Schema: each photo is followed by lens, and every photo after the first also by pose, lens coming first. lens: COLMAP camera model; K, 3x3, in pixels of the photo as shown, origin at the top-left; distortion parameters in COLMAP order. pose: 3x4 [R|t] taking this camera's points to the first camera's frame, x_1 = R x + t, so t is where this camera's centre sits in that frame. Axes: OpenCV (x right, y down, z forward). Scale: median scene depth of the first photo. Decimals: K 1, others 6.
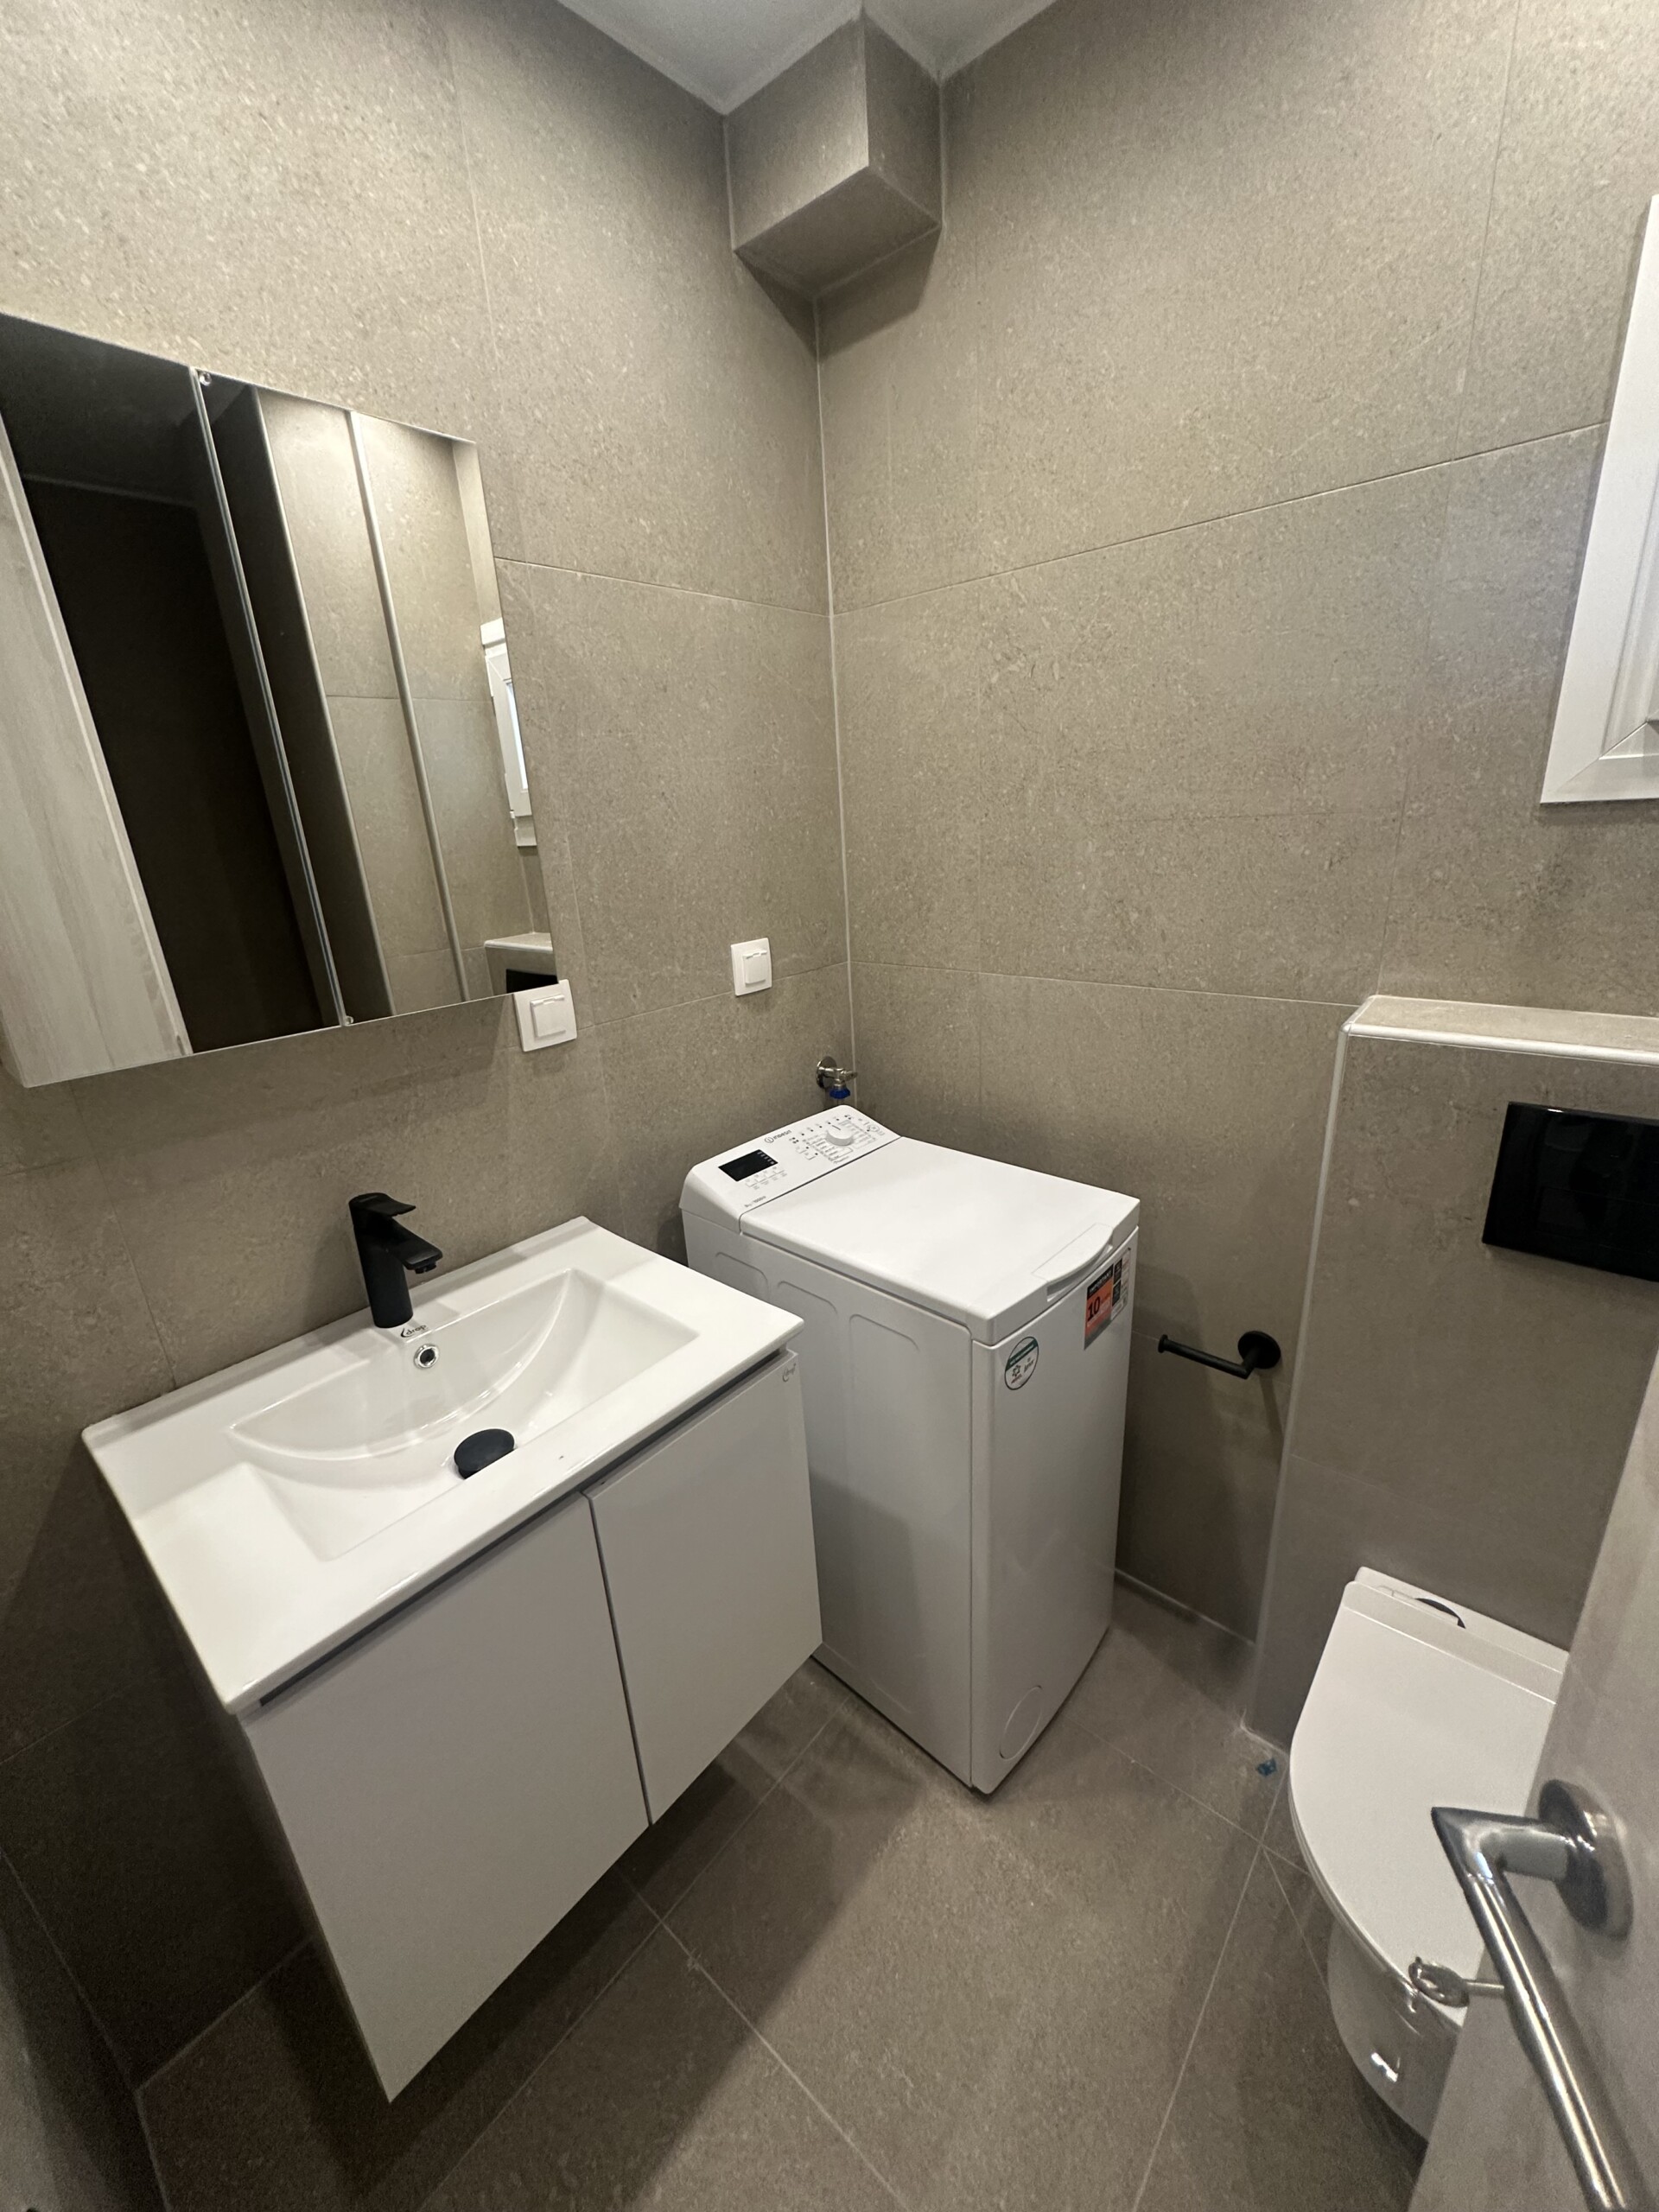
lens RADIAL K [[875.5, 0, 829.5], [0, 875.5, 1106.0], [0, 0, 1]] dist [-0.003451, 0.000010]
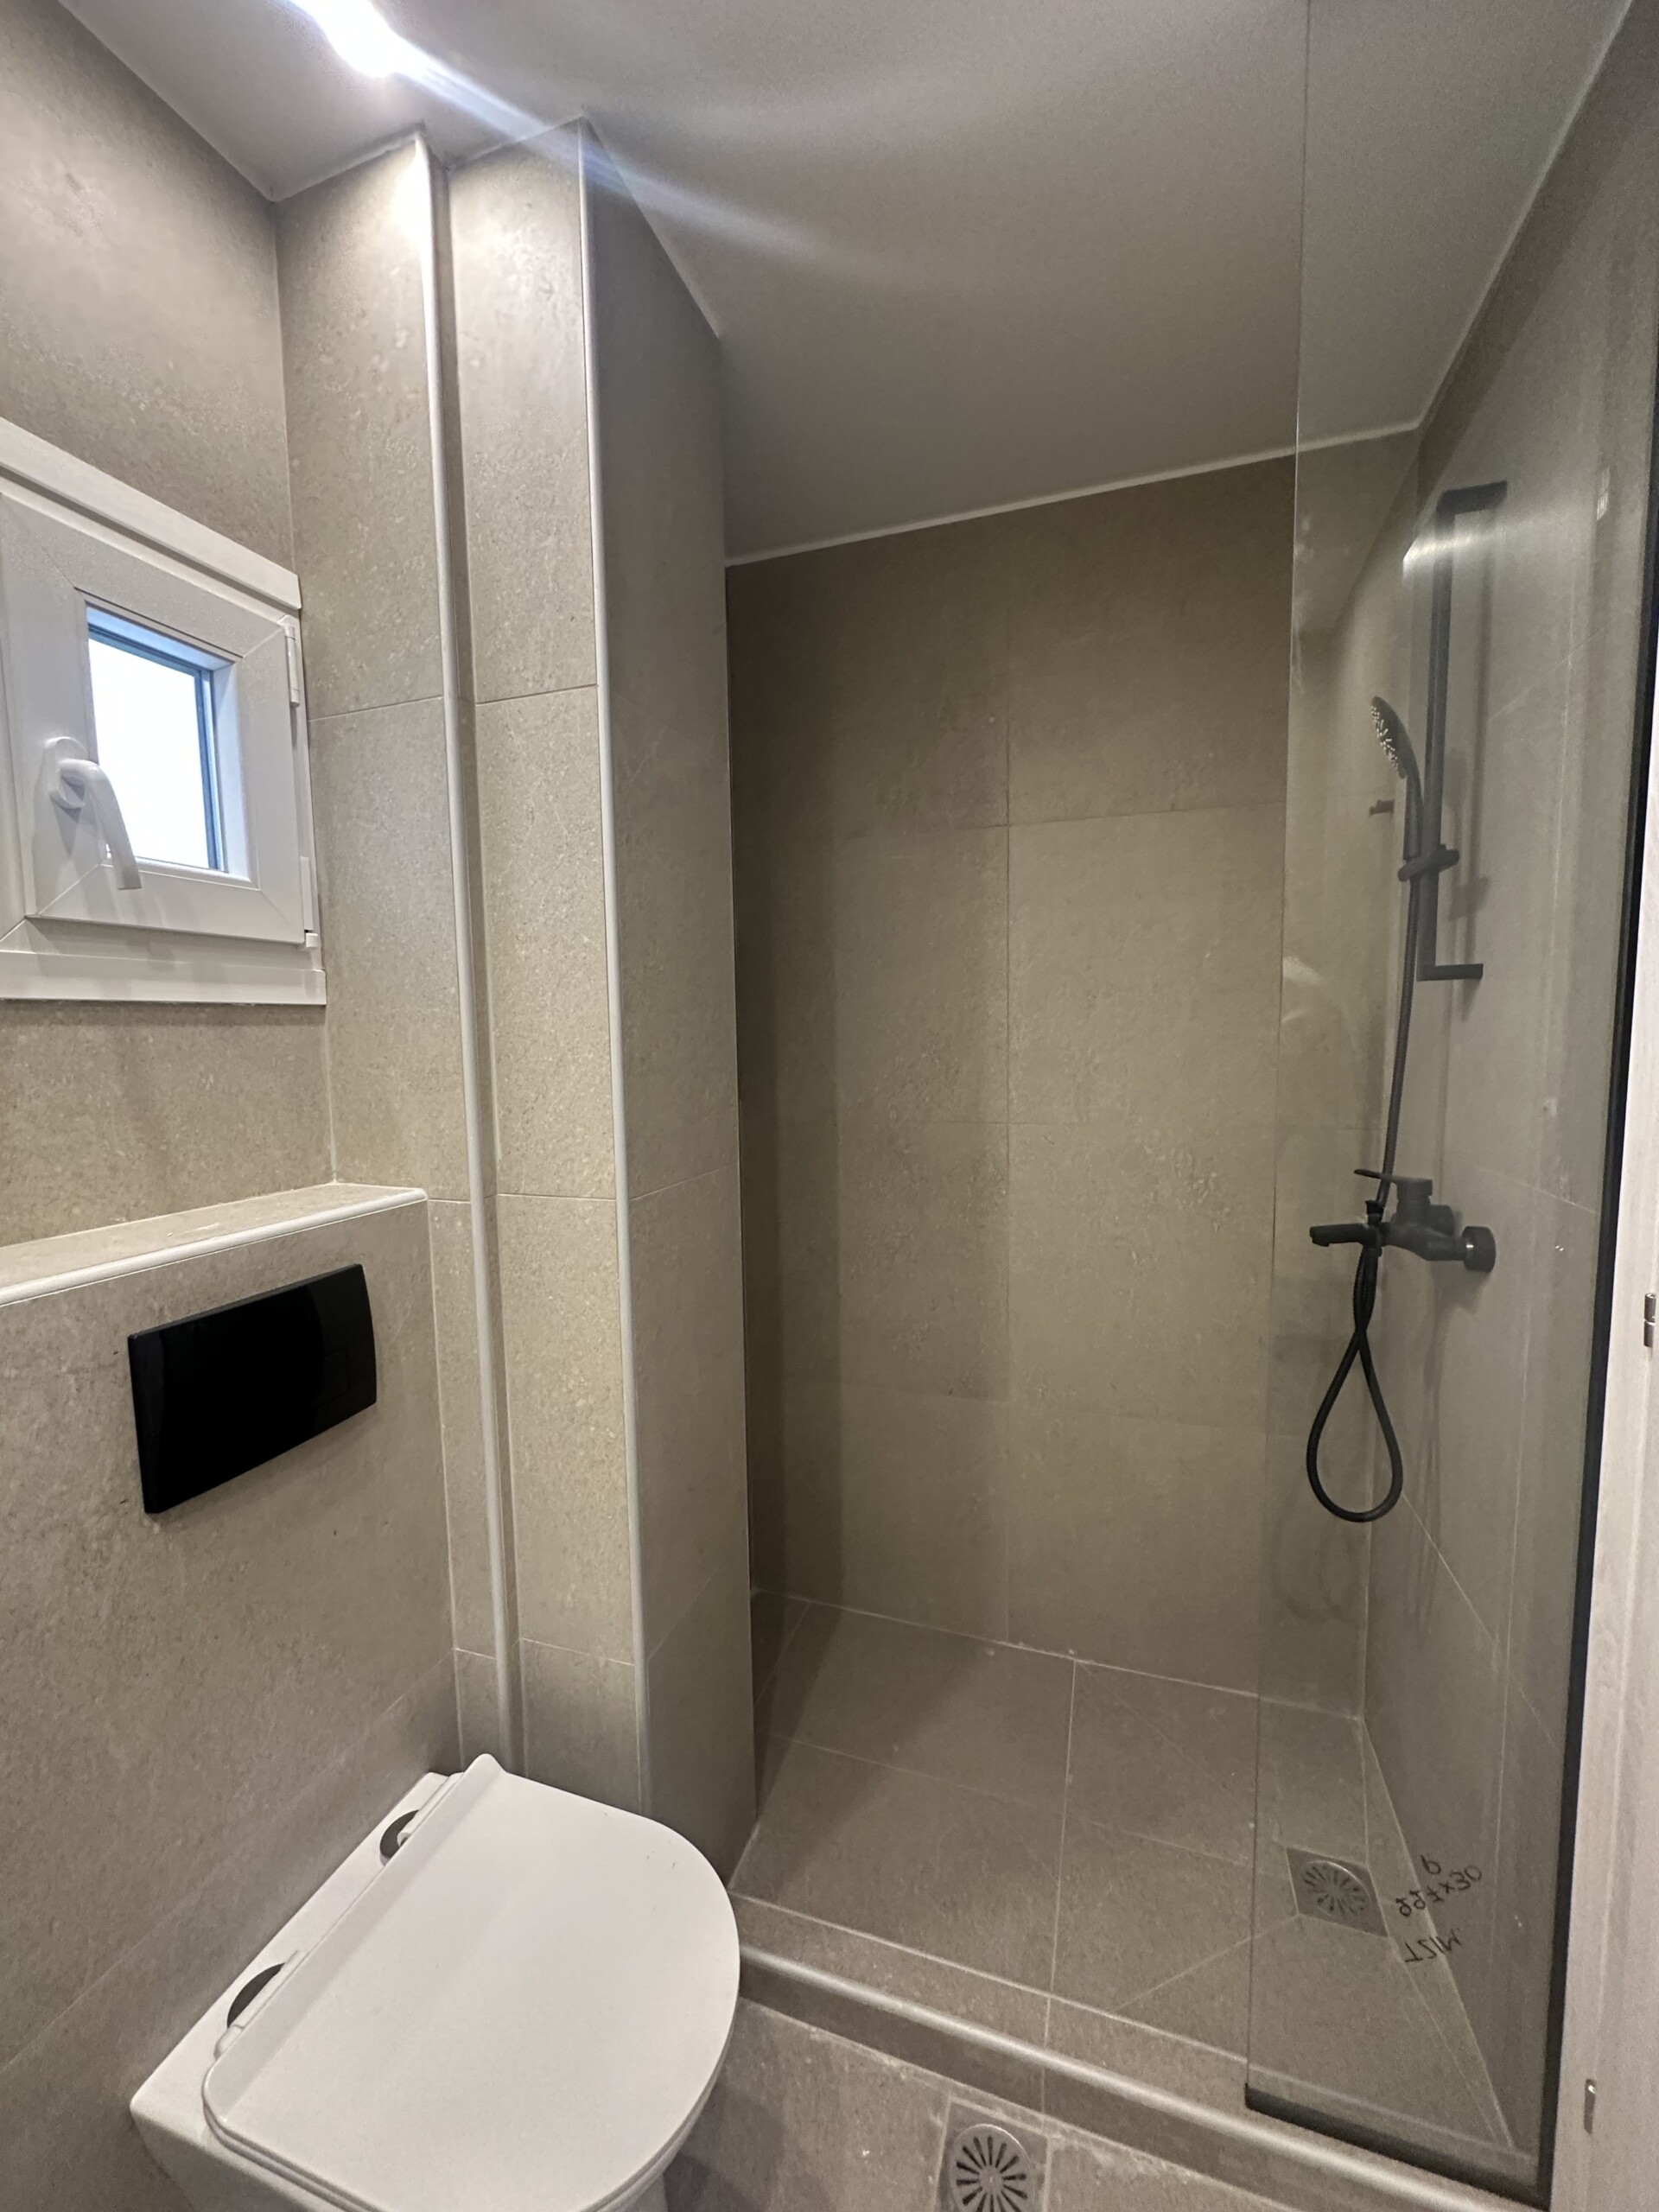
lens RADIAL K [[875.5, 0, 829.5], [0, 875.5, 1106.0], [0, 0, 1]] dist [-0.003451, 0.000010]
pose [[-0.377274, -0.018440, 0.925918, -0.220916], [0.333985, 0.929813, 0.154603, -0.112332], [-0.863781, 0.367571, -0.344636, 0.631251]]
